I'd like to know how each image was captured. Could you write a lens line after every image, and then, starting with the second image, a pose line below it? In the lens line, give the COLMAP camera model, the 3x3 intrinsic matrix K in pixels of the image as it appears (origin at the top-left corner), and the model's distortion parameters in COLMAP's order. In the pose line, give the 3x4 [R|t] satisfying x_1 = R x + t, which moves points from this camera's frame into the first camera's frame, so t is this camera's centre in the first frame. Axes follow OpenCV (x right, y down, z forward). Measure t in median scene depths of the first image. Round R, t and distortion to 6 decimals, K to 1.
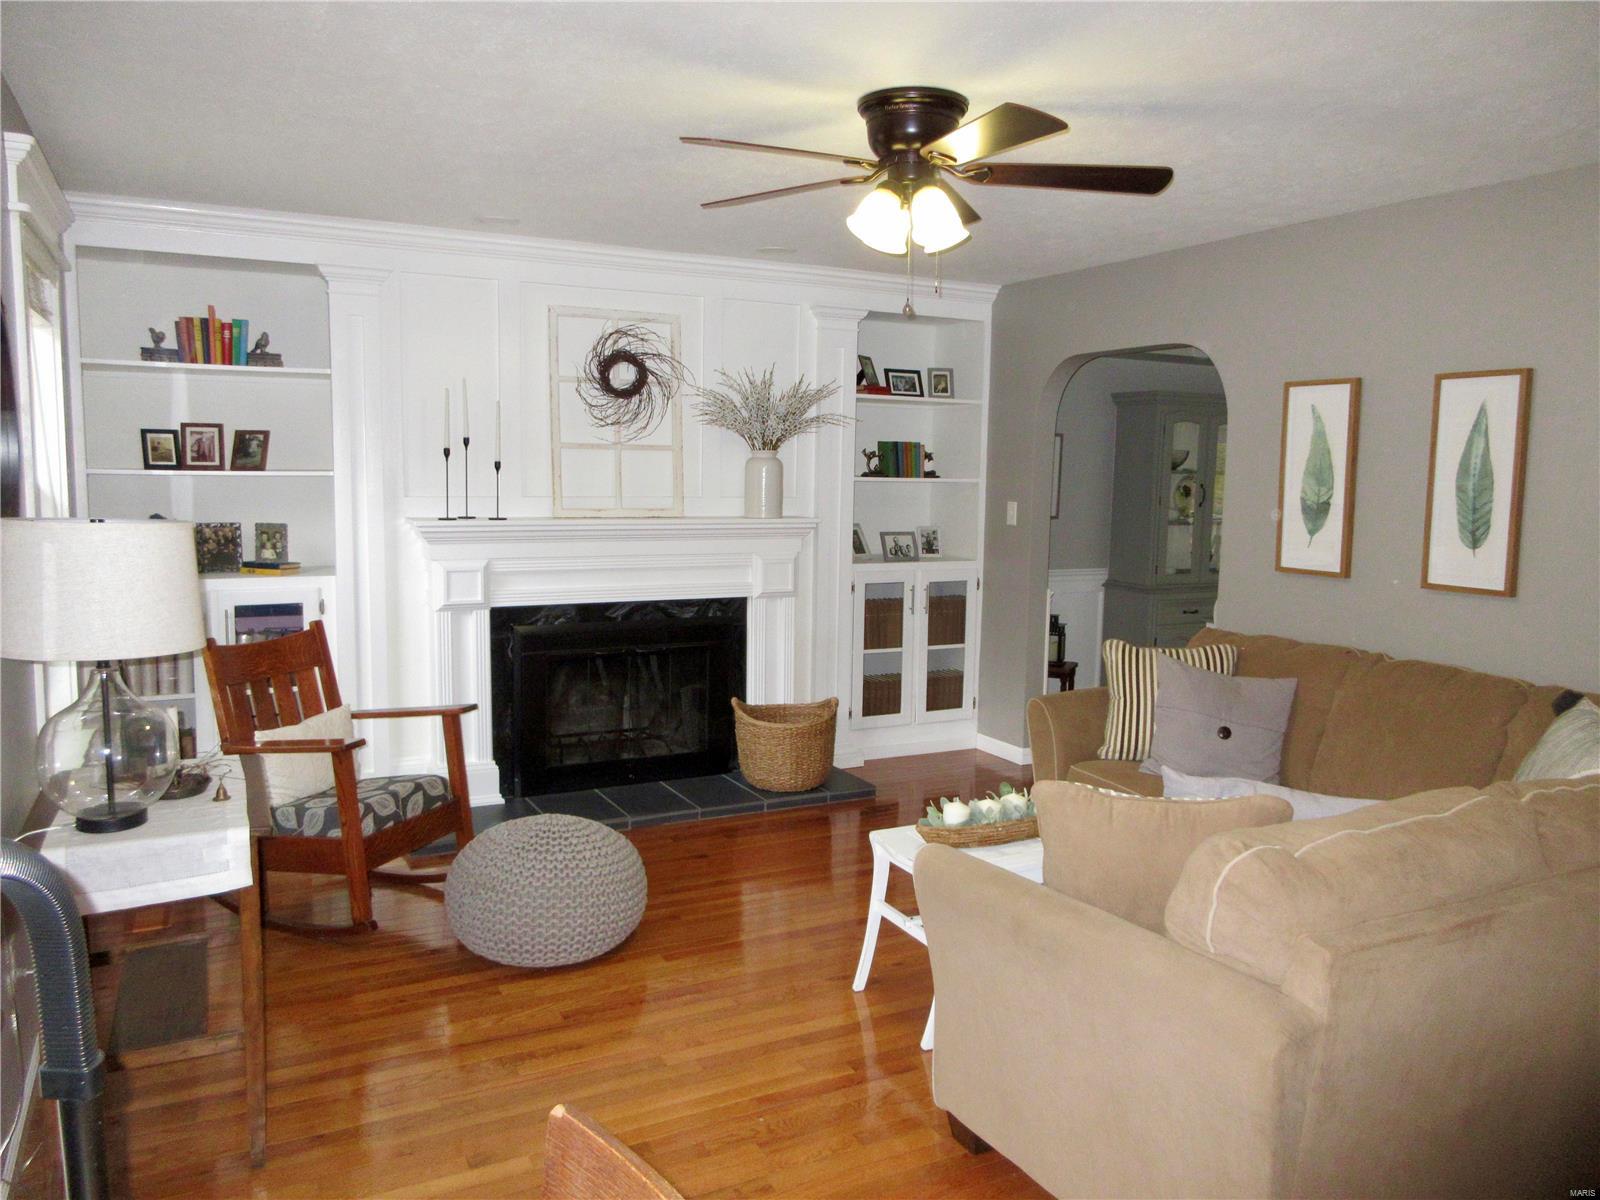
lens RADIAL K [[1203.7, 0, 794.4], [0, 1203.7, 601.5], [0, 0, 1]] dist [0.009806, -0.002166]
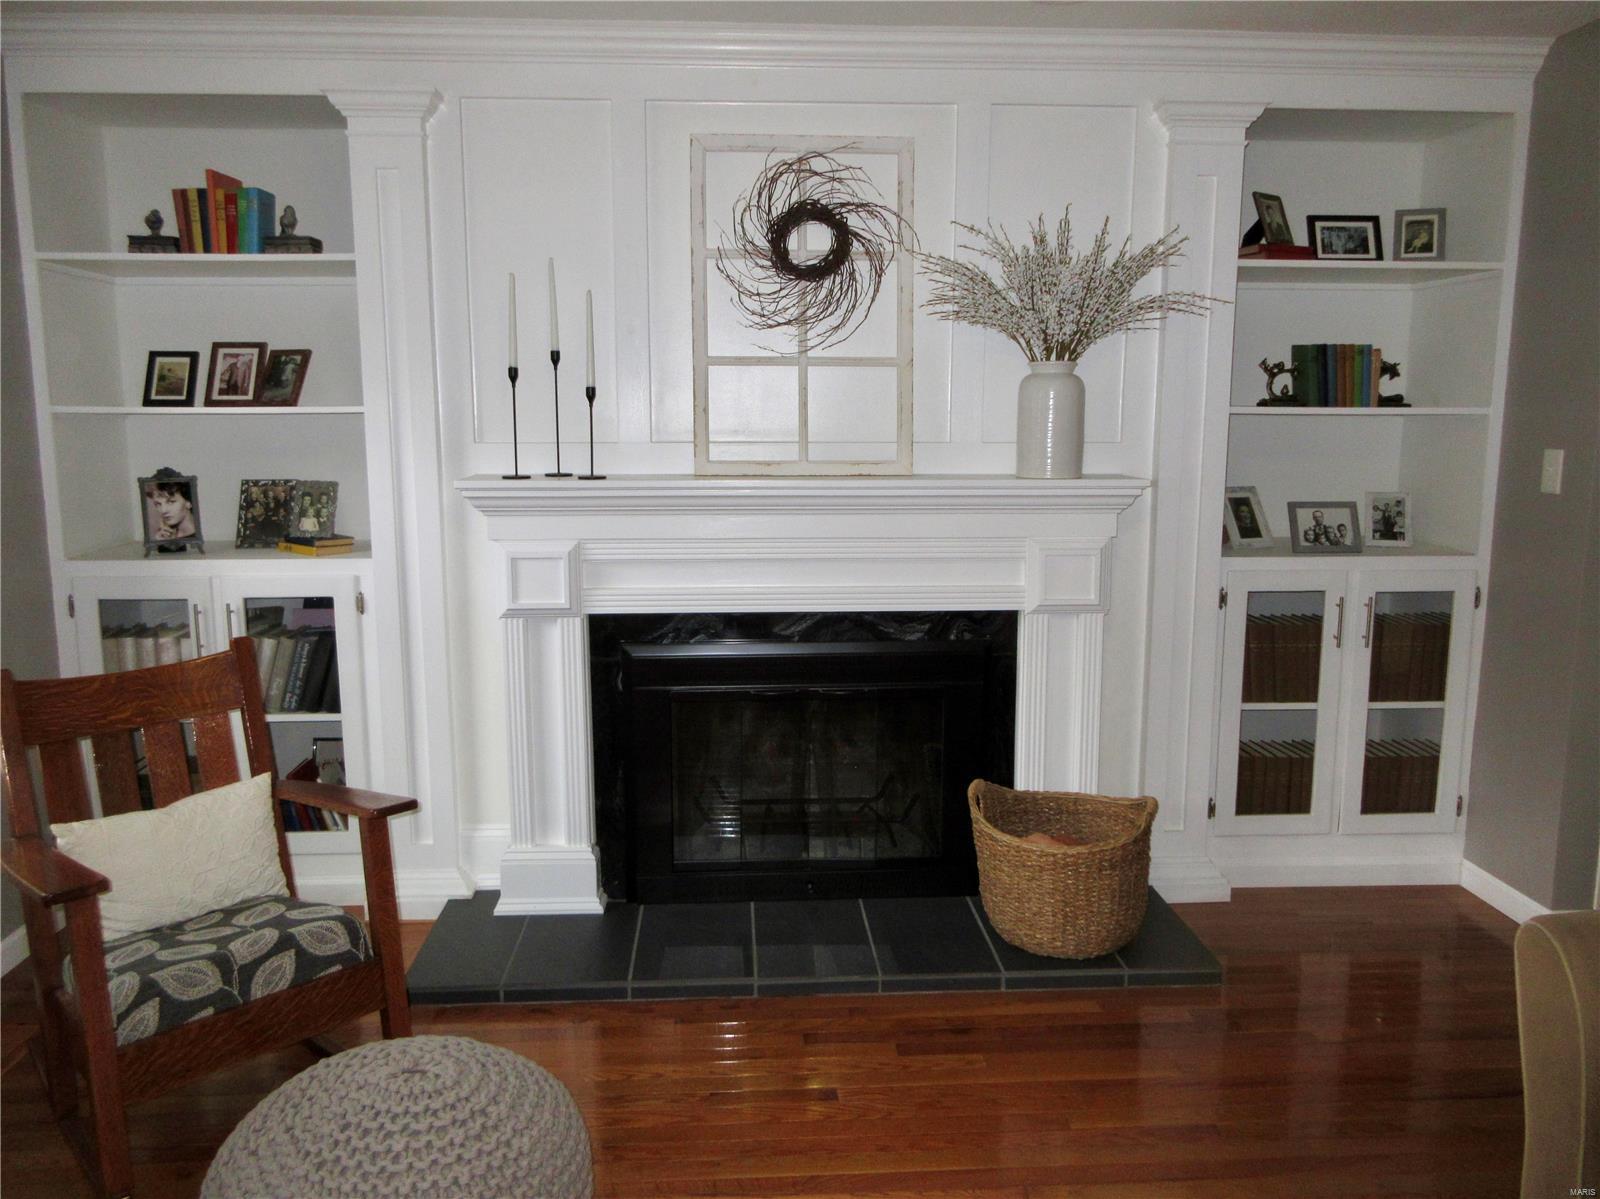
lens RADIAL K [[1203.7, 0, 809.7], [0, 1203.7, 592.1], [0, 0, 1]] dist [0.009806, -0.002166]
pose [[0.915108, 0.047689, -0.400379, 0.107810], [-0.032469, 0.998472, 0.044715, -0.036931], [0.401900, -0.027919, 0.915258, 0.421489]]
